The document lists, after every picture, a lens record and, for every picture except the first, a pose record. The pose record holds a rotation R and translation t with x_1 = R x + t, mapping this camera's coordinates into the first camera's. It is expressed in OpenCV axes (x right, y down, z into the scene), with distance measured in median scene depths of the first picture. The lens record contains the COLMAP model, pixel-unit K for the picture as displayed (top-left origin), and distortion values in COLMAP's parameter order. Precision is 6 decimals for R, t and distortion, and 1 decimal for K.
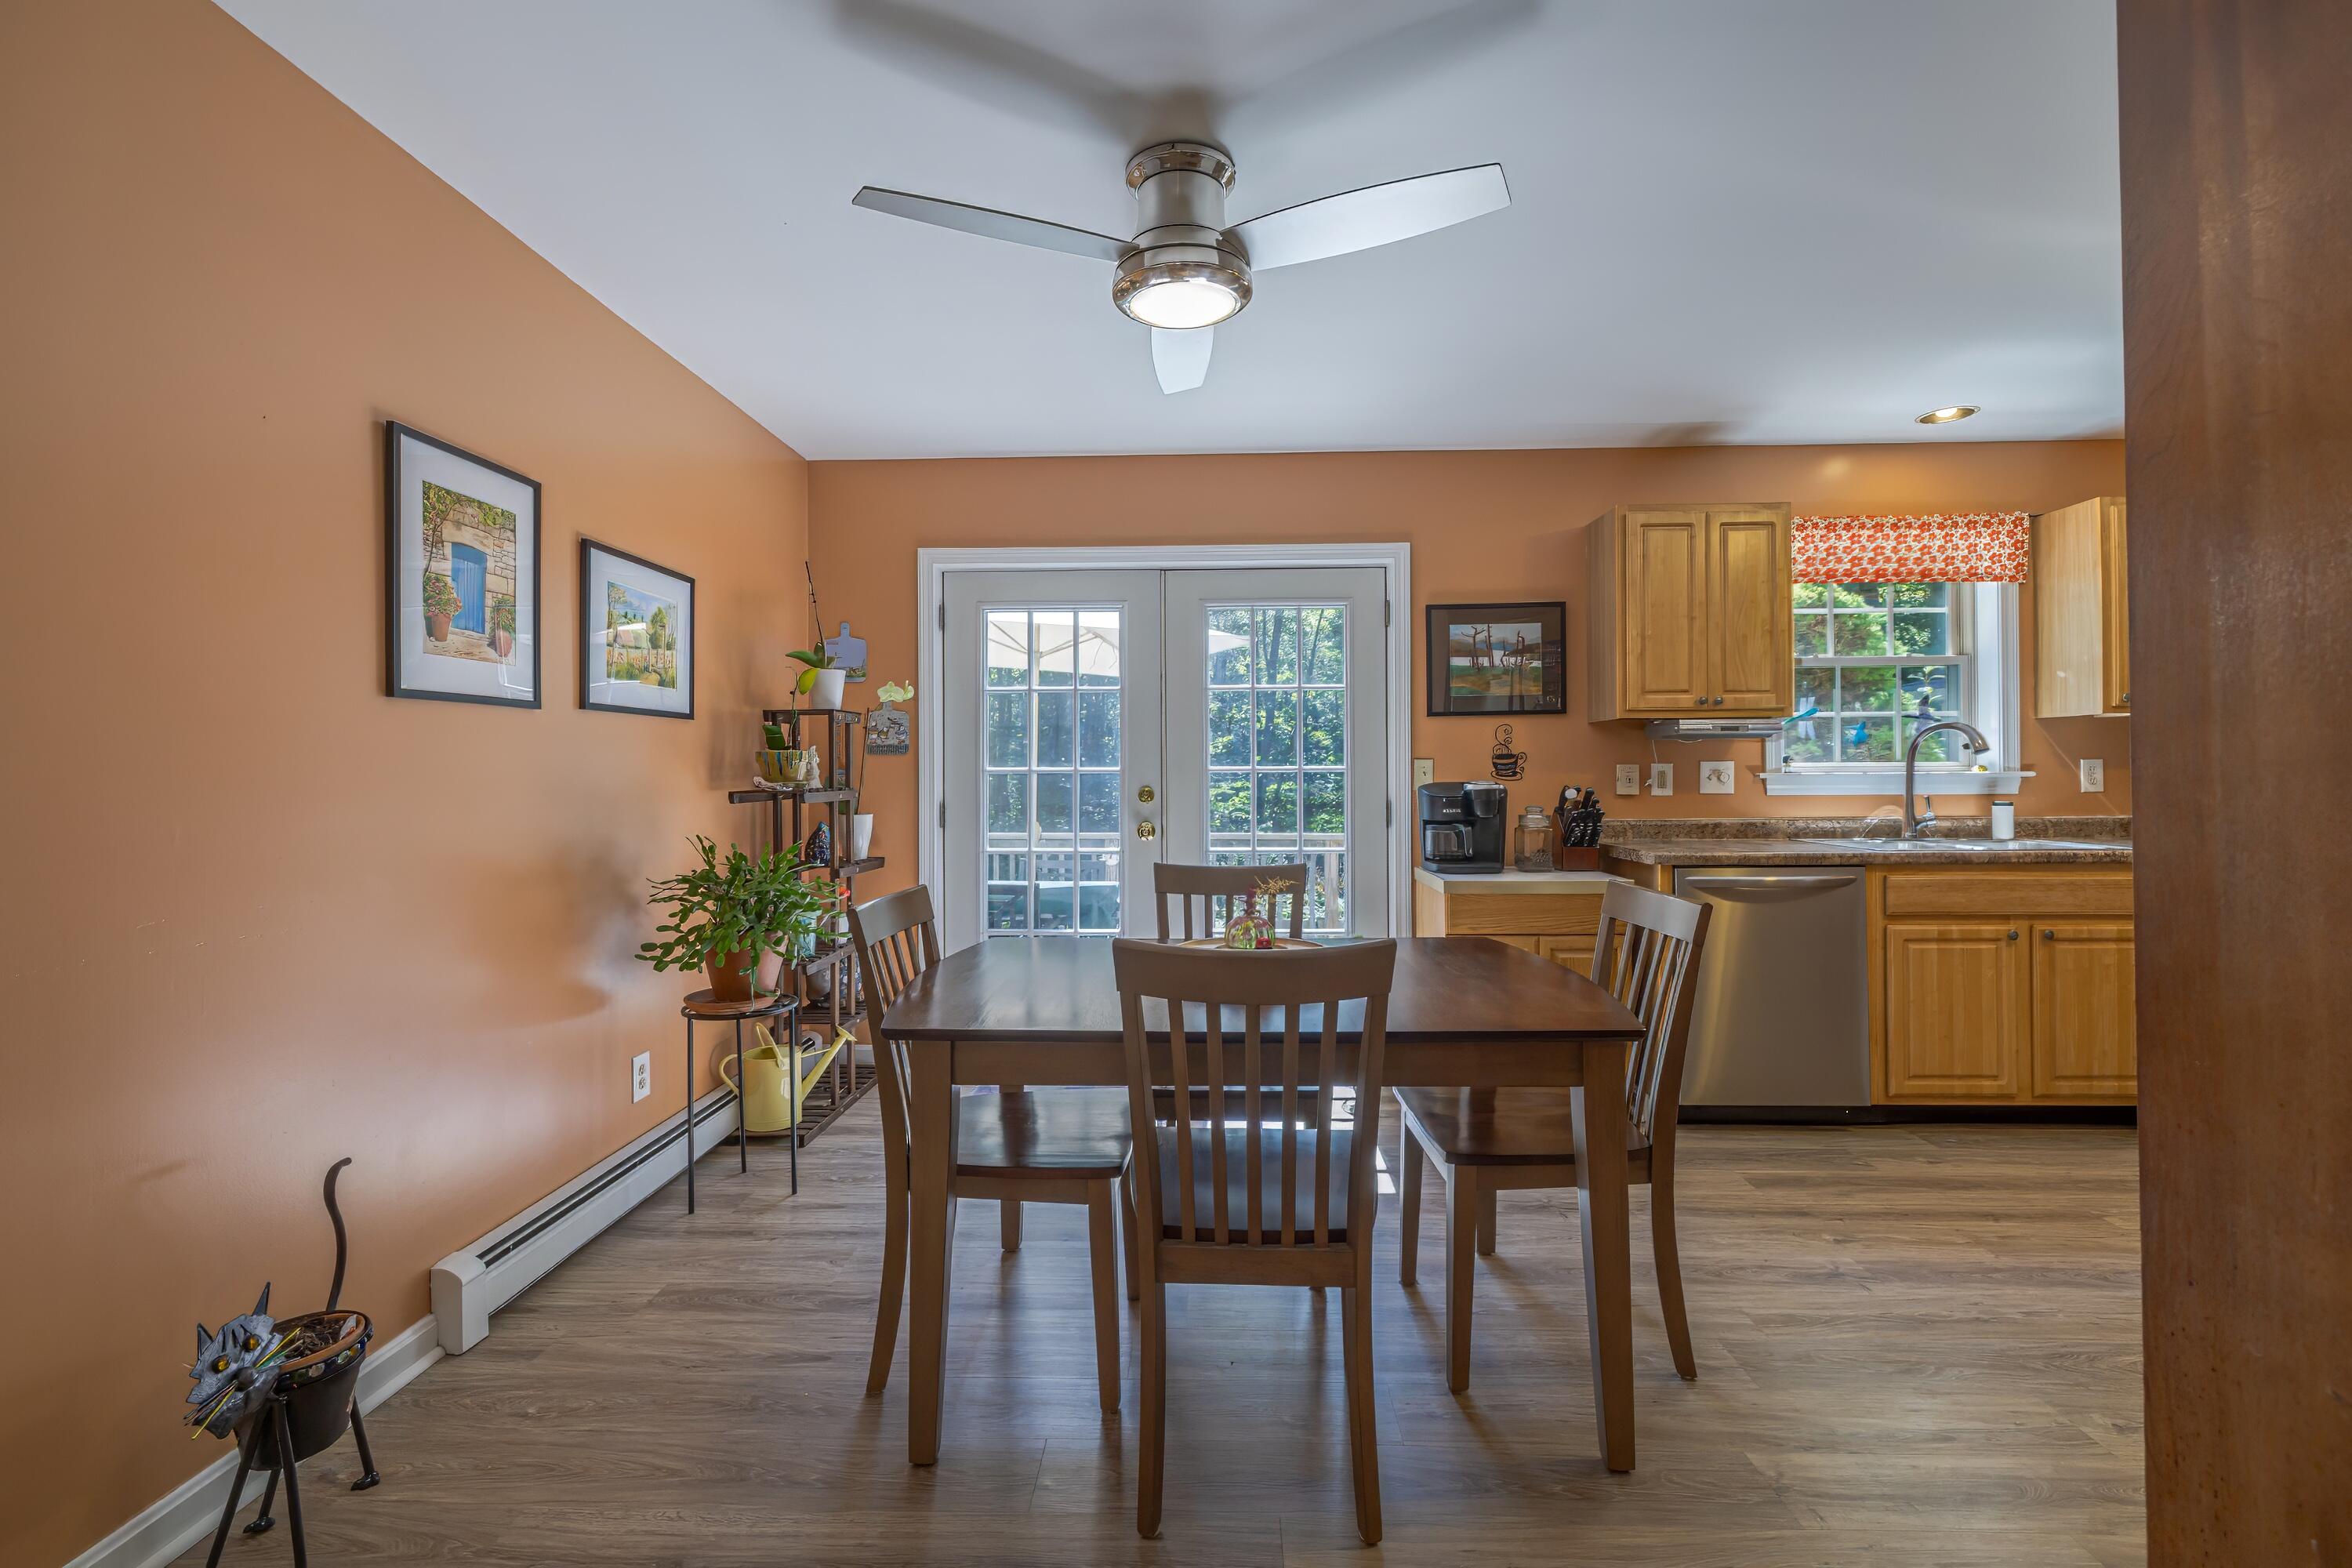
lens RADIAL K [[995.6, 0, 1176.0], [0, 995.6, 777.4], [0, 0, 1]] dist [-0.002014, -0.000165]
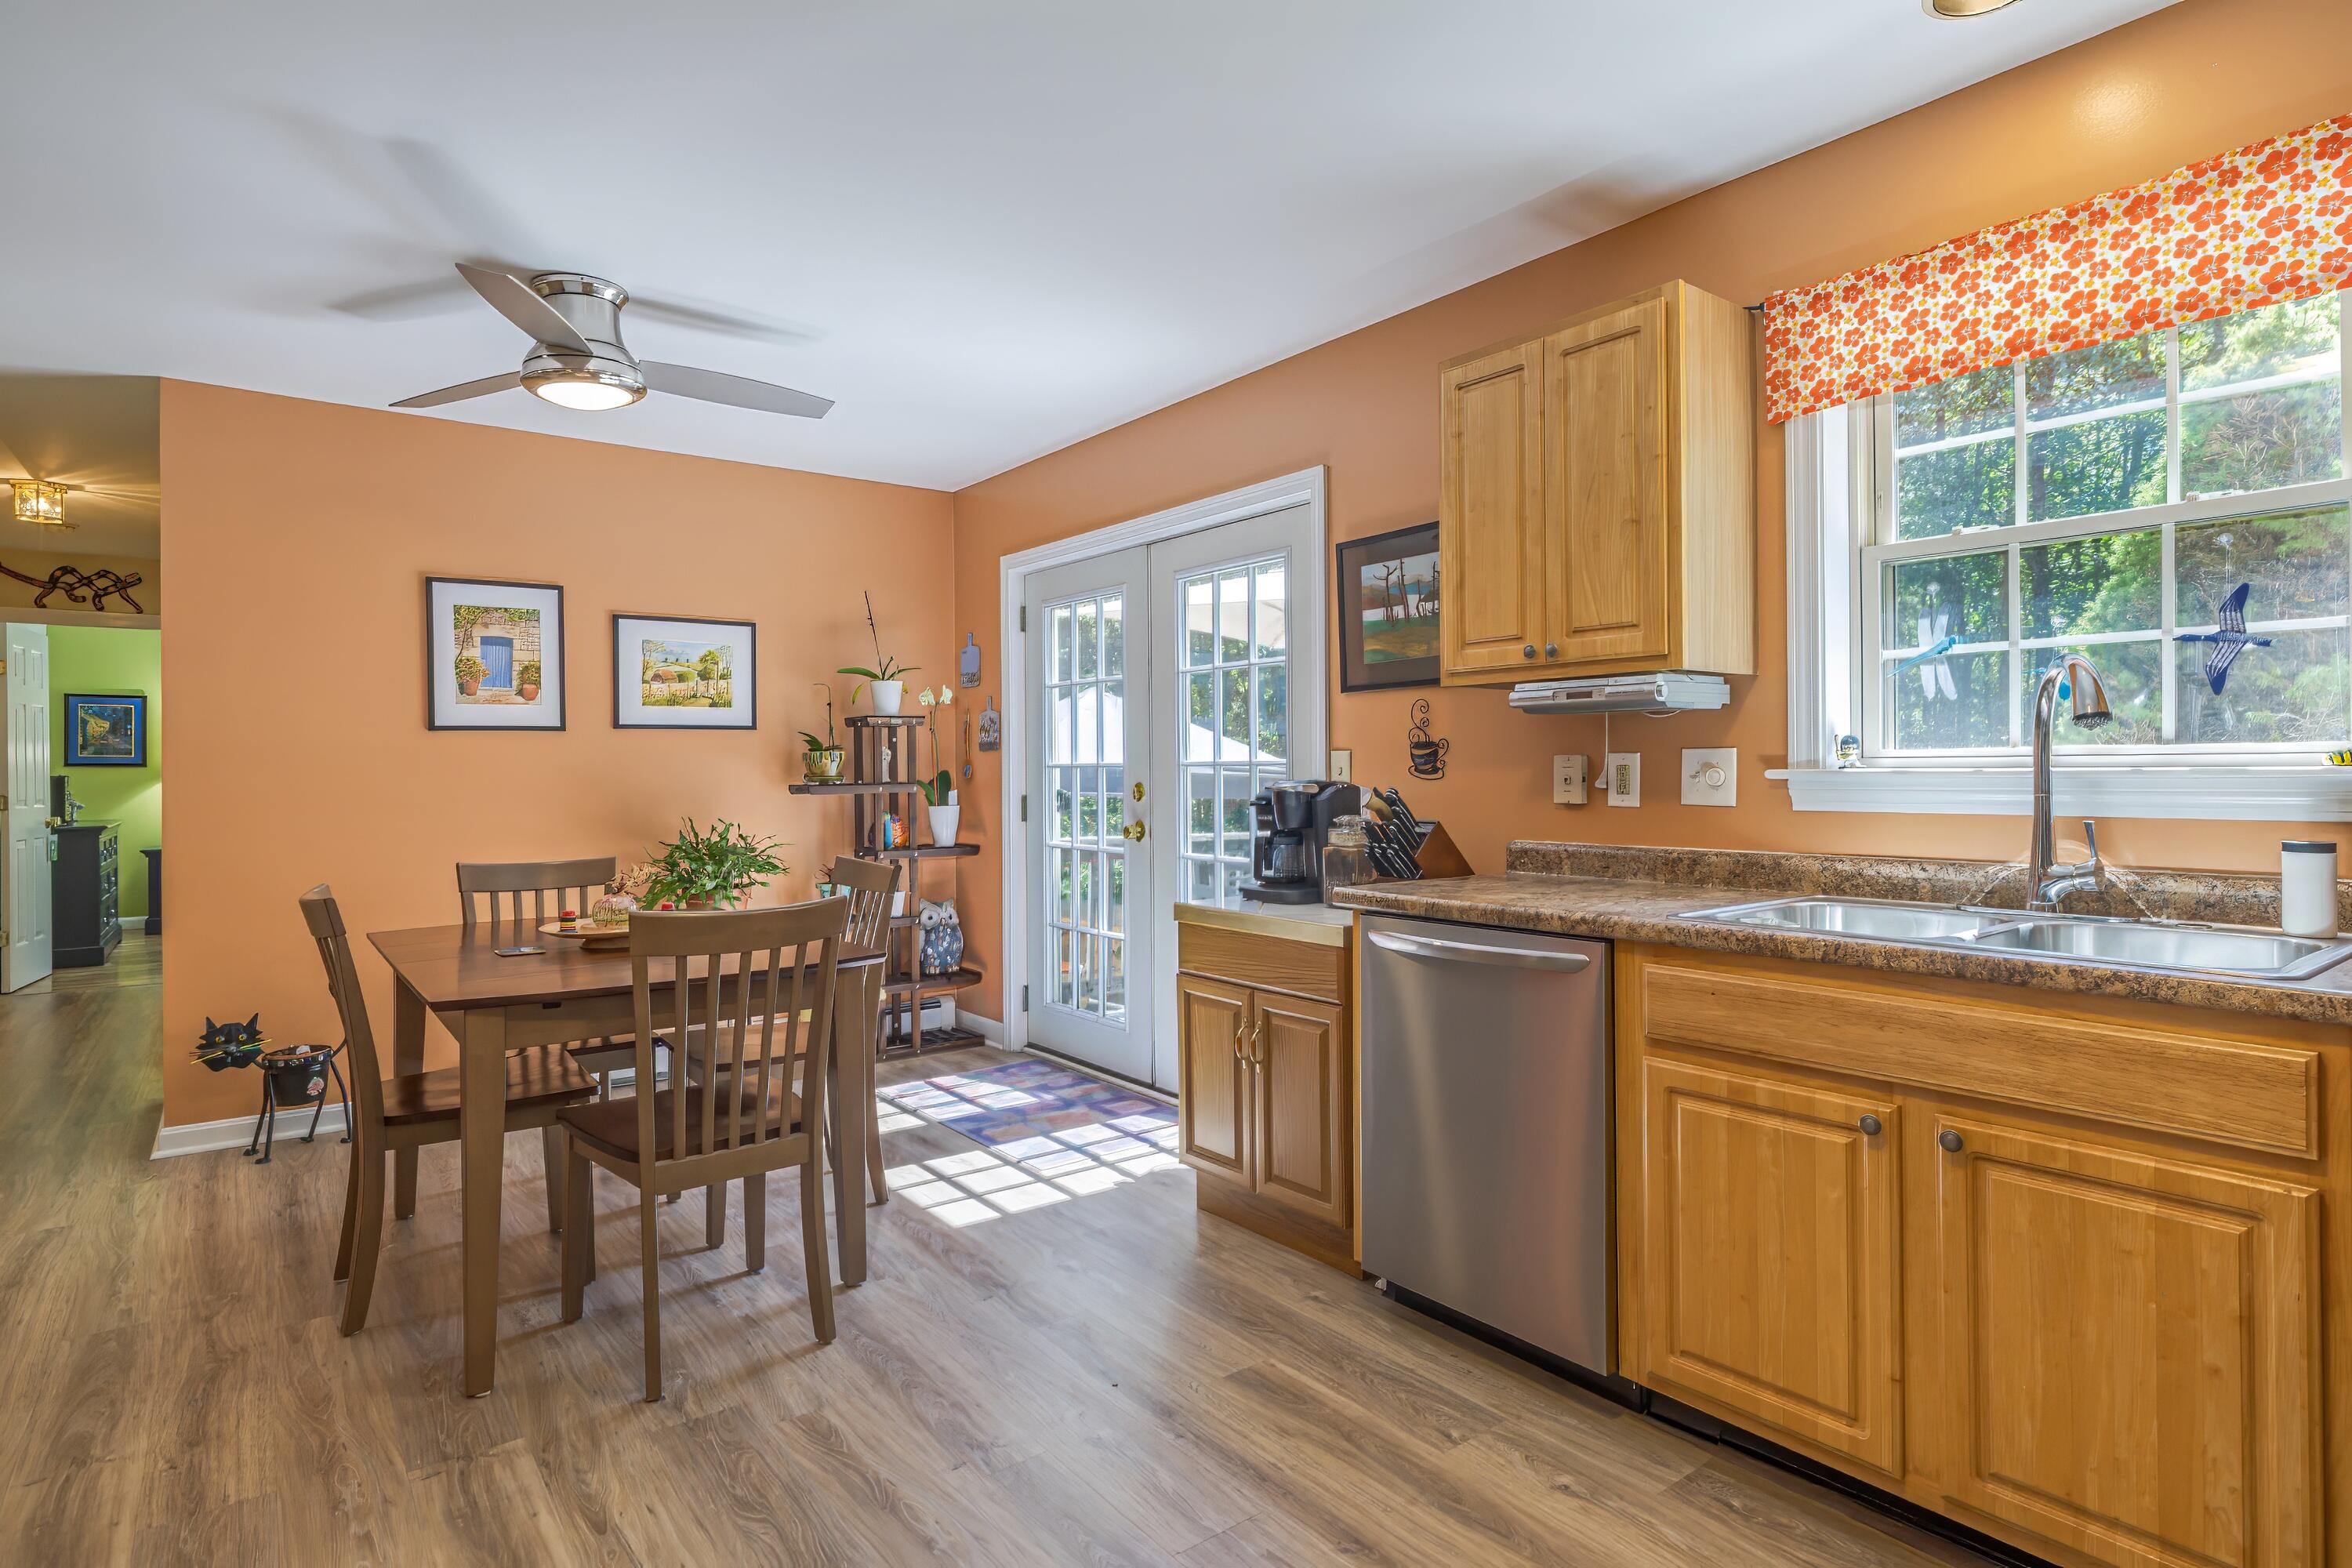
lens RADIAL K [[1221.3, 0, 1176.1], [0, 1221.3, 776.2], [0, 0, 1]] dist [-0.003667, -0.000250]
pose [[0.637016, 0.004437, -0.770838, 1.009122], [0.004074, 0.999950, 0.009122, -0.008805], [0.770840, -0.008951, 0.636966, 0.367843]]
